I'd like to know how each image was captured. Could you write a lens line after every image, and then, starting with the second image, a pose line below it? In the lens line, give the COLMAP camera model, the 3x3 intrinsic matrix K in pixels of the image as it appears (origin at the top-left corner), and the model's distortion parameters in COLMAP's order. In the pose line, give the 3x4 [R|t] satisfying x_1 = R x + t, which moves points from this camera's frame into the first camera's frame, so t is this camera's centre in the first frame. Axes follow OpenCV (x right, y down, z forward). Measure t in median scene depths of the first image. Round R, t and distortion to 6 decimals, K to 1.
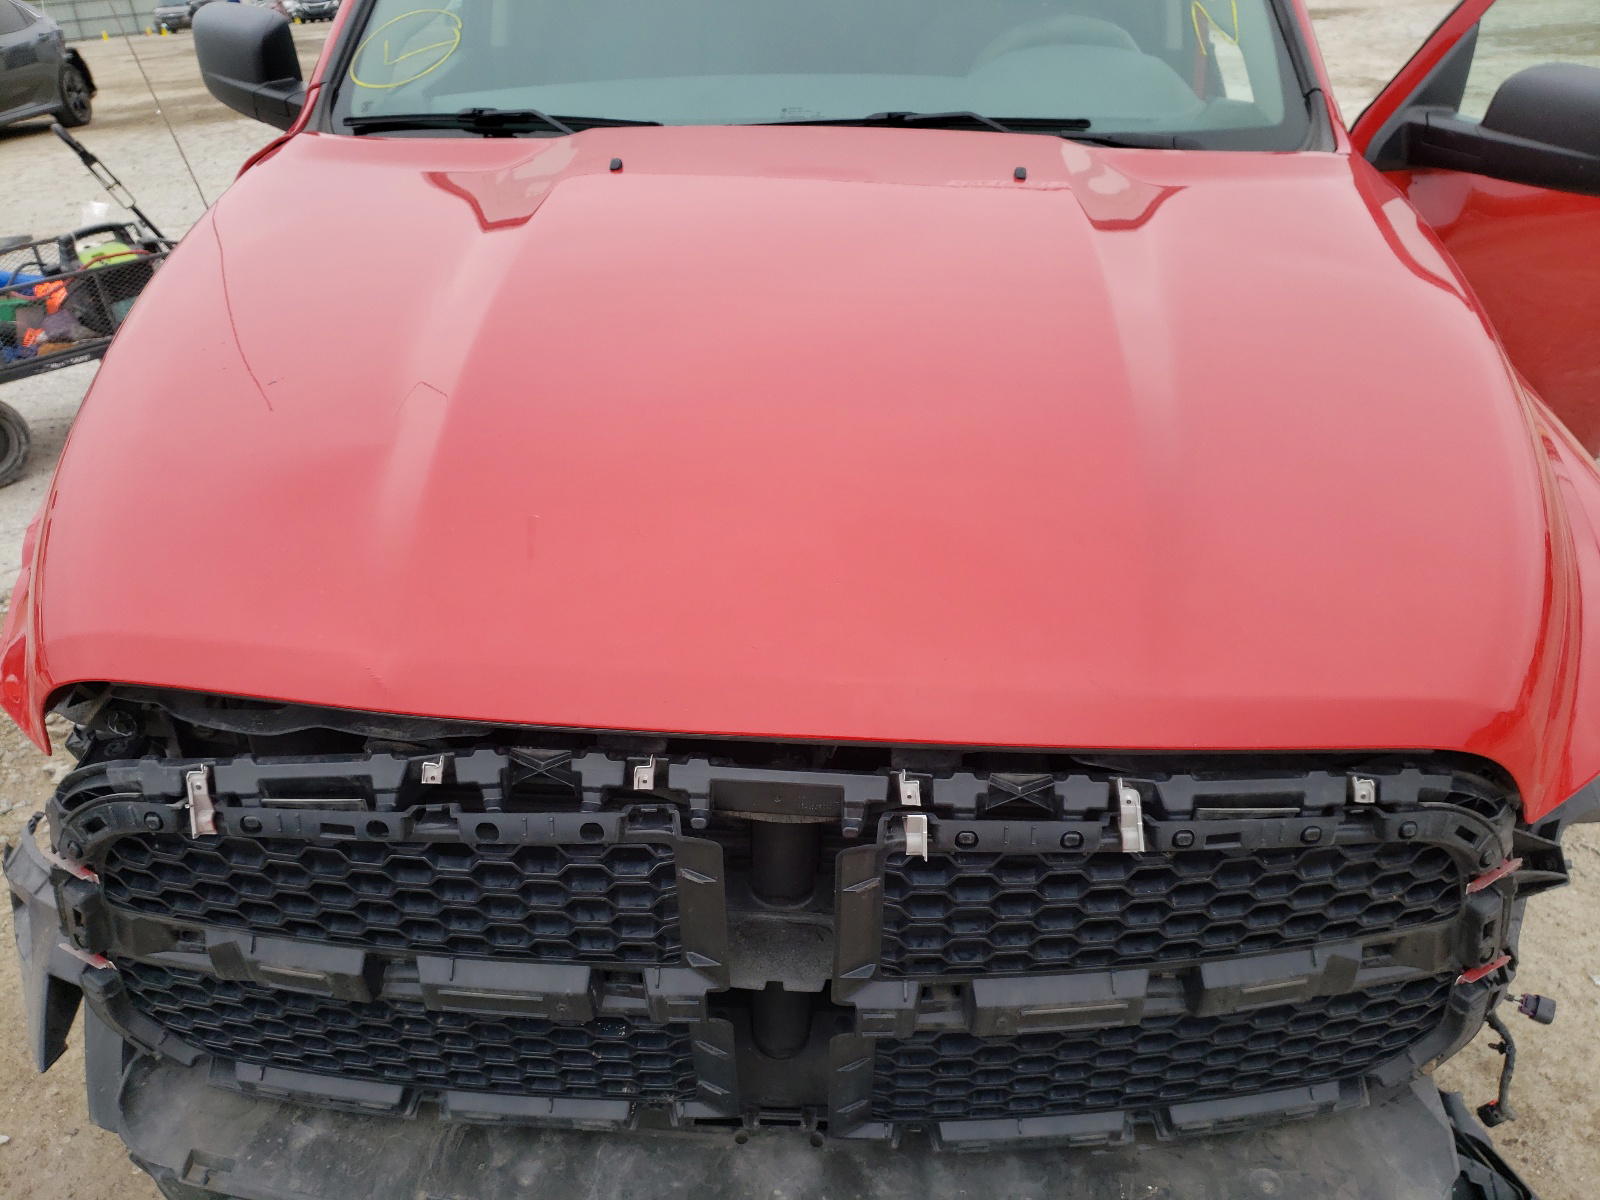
lens RADIAL K [[1236.7, 0, 800.0], [0, 1236.7, 600.0], [0, 0, 1]] dist [0.015823, 0.006839]
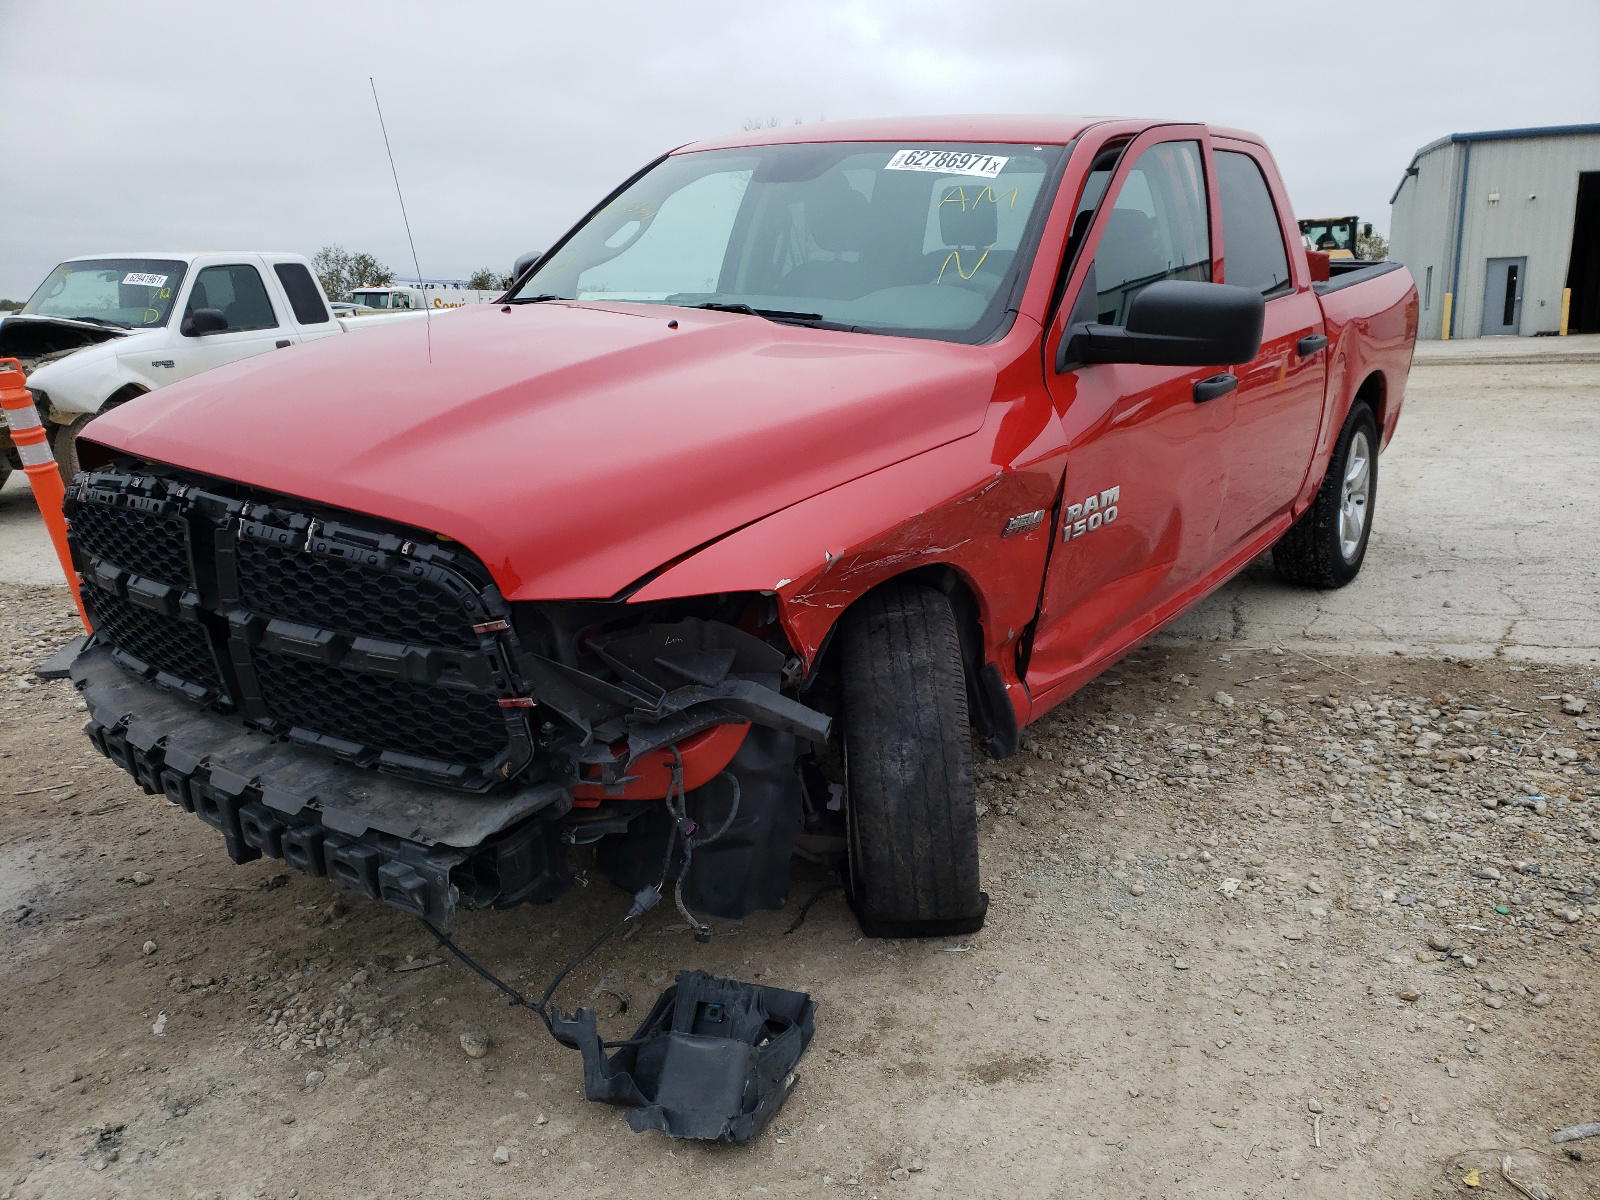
lens RADIAL K [[1236.7, 0, 800.0], [0, 1236.7, 600.0], [0, 0, 1]] dist [0.015823, 0.006839]
pose [[0.846563, 0.158377, -0.508180, 2.070408], [-0.271323, 0.949763, -0.155990, 0.381555], [0.457946, 0.269937, 0.847006, -0.404370]]
